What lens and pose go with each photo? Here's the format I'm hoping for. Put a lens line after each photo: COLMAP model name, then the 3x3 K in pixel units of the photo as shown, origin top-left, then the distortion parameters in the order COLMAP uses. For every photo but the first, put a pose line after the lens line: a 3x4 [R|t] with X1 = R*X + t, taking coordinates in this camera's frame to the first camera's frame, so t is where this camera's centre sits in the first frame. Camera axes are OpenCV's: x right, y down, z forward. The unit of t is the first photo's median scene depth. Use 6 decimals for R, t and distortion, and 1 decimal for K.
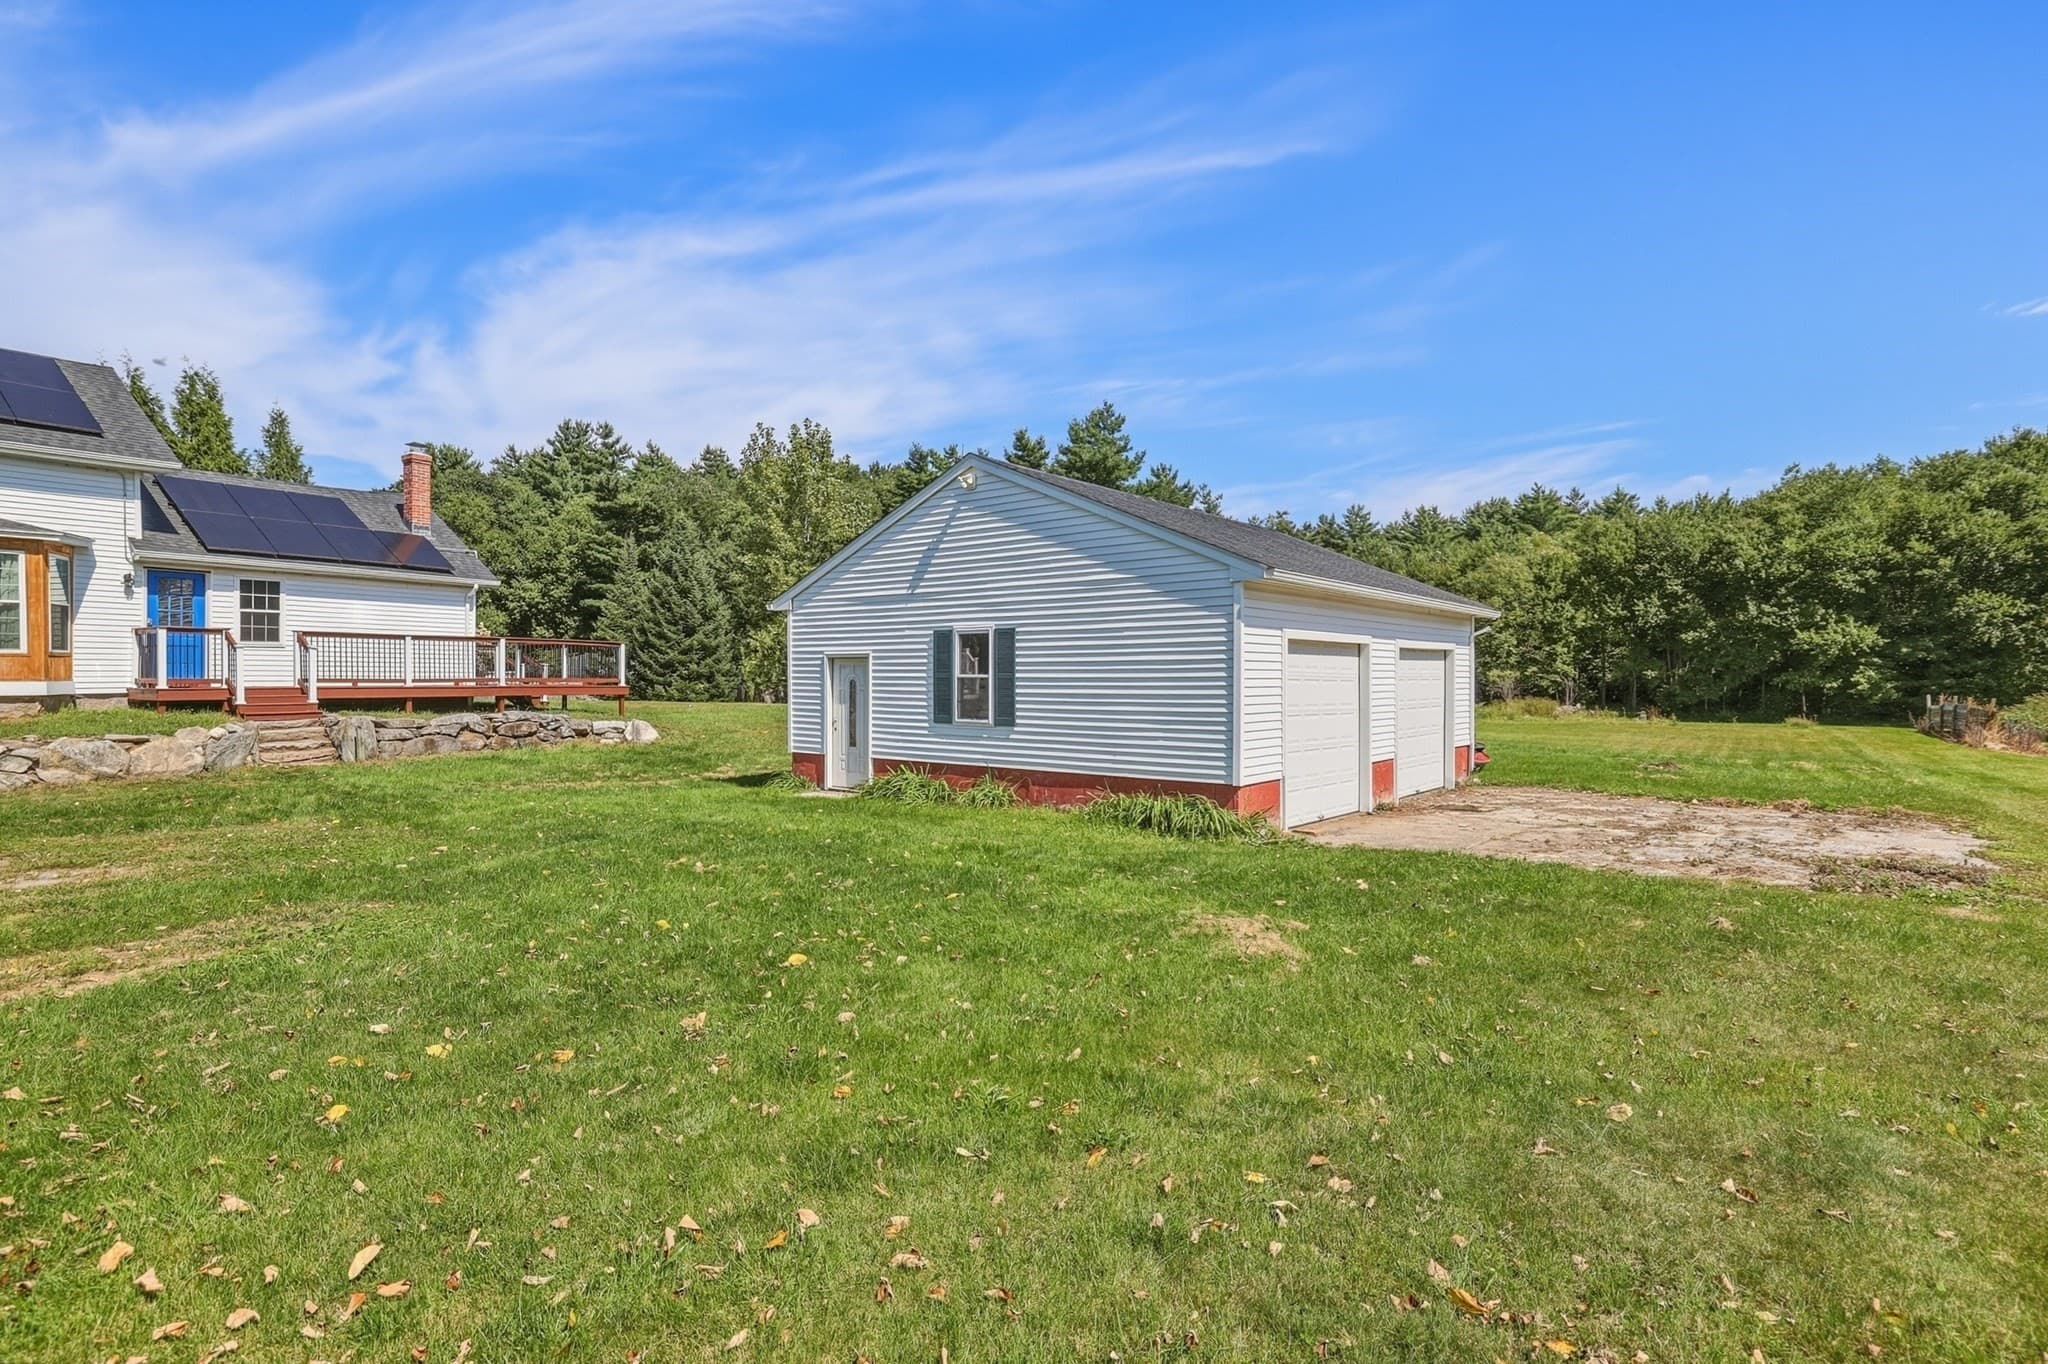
lens RADIAL K [[1017.9, 0, 989.4], [0, 1017.9, 687.9], [0, 0, 1]] dist [-0.012673, 0.006795]
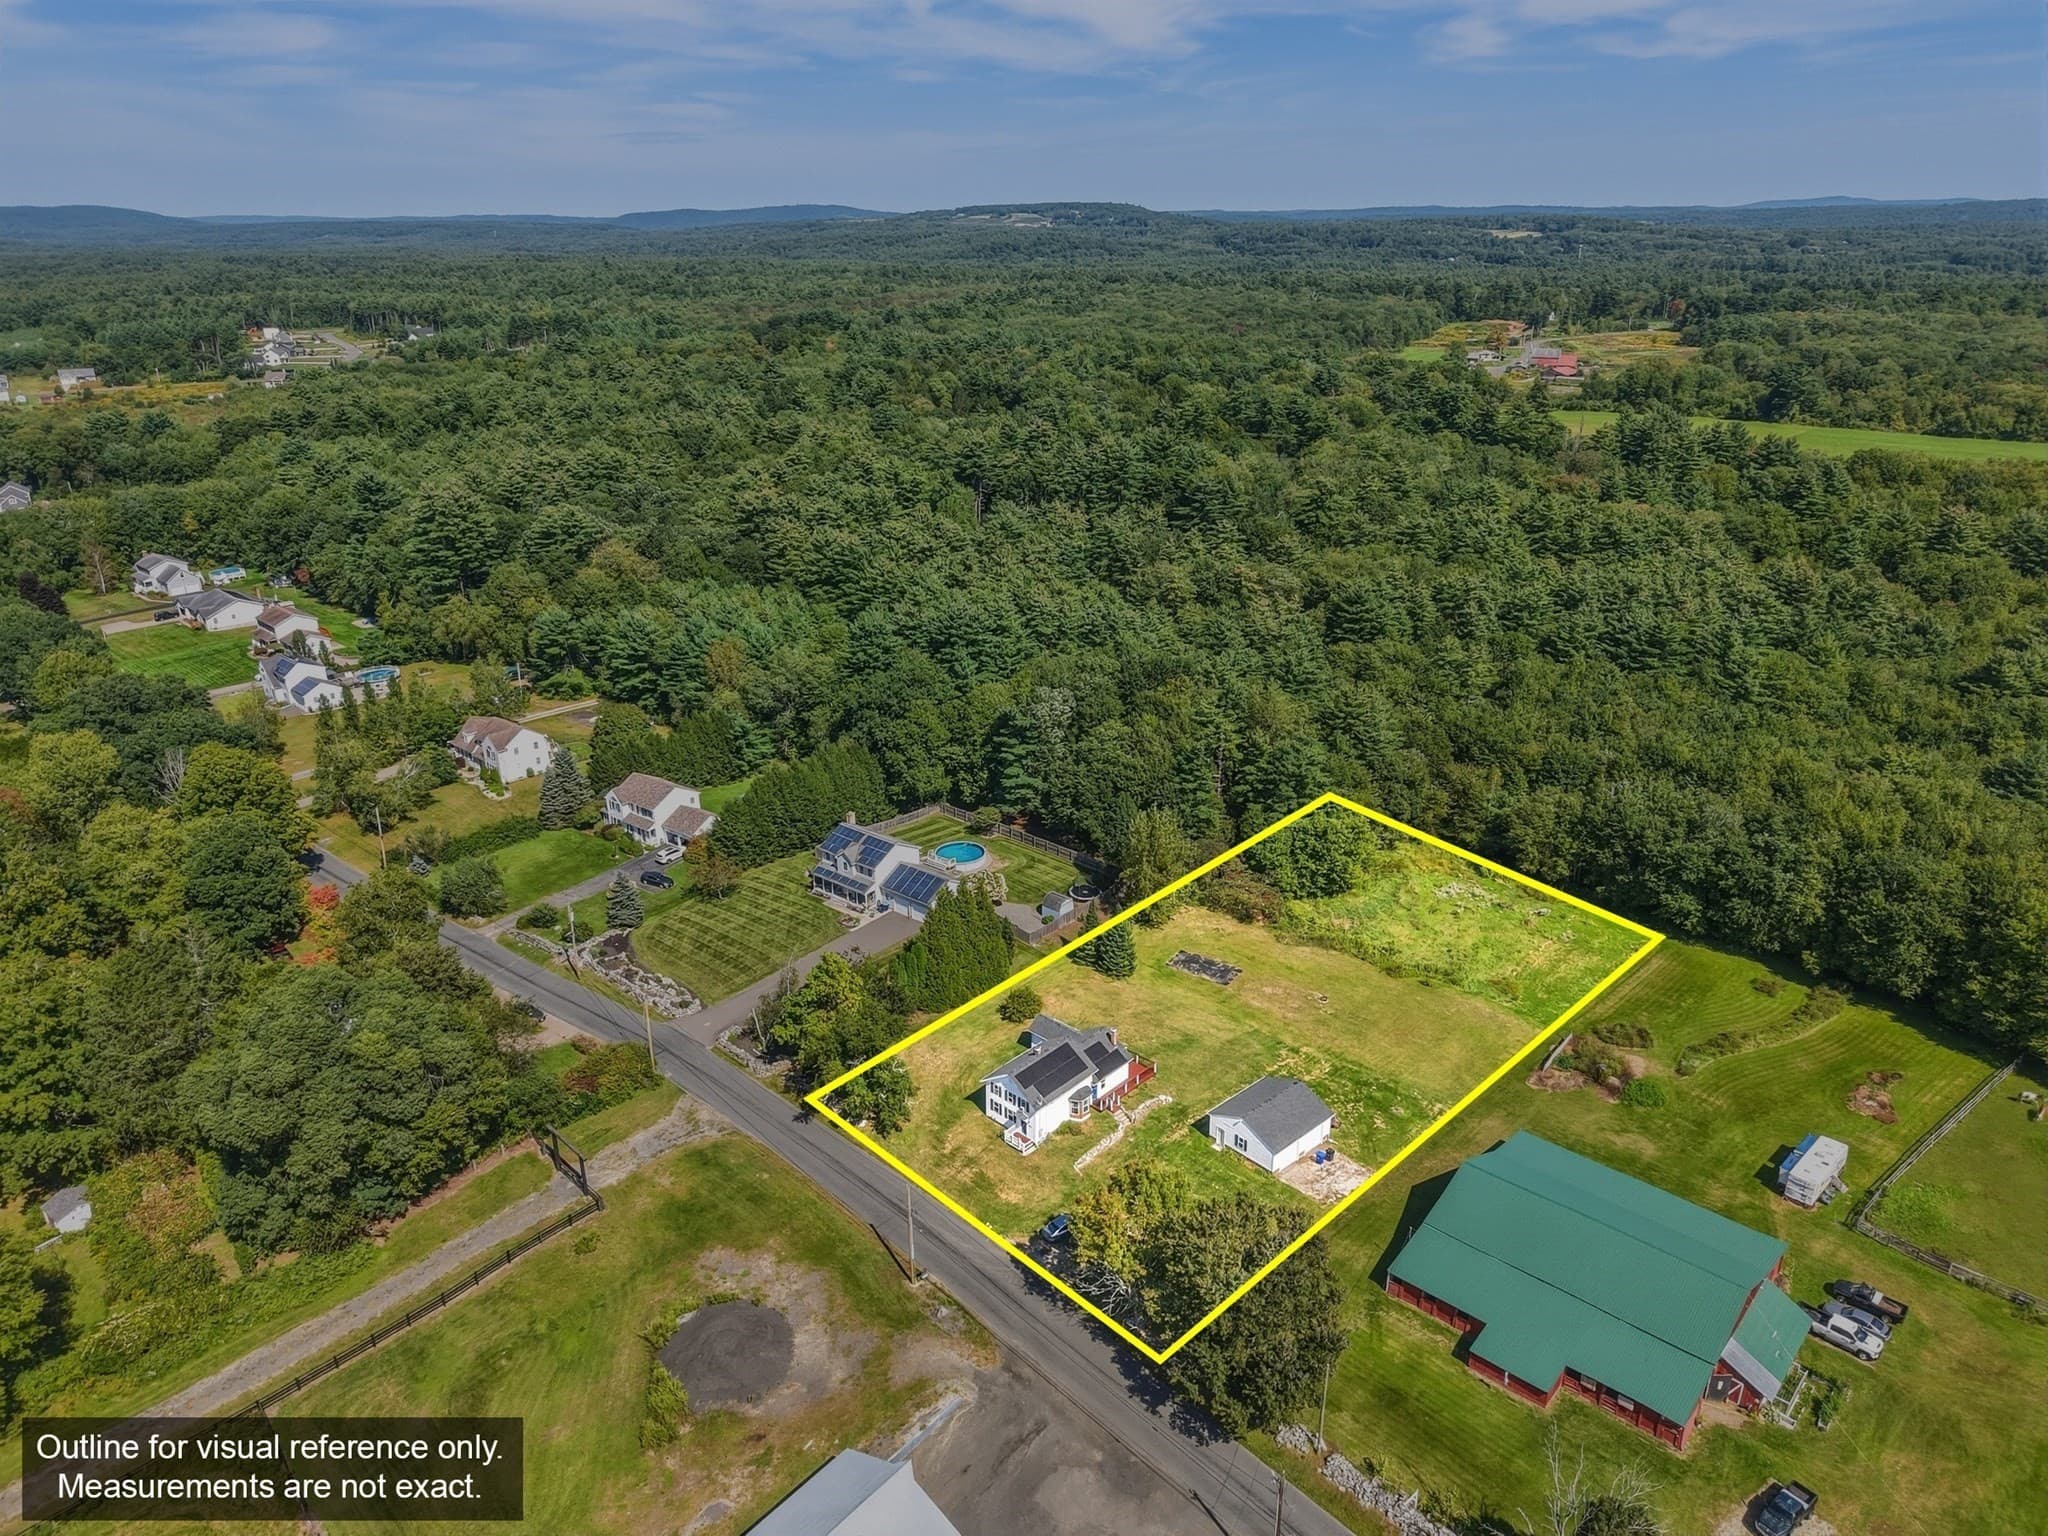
lens RADIAL K [[1369.6, 0, 1024.0], [0, 1369.6, 768.0], [0, 0, 1]] dist [0.006704, -0.002934]
pose [[0.990391, 0.037545, -0.133103, -0.175259], [0.013089, 0.932678, 0.360472, -3.380259], [0.137676, -0.358750, 0.923225, -4.069338]]
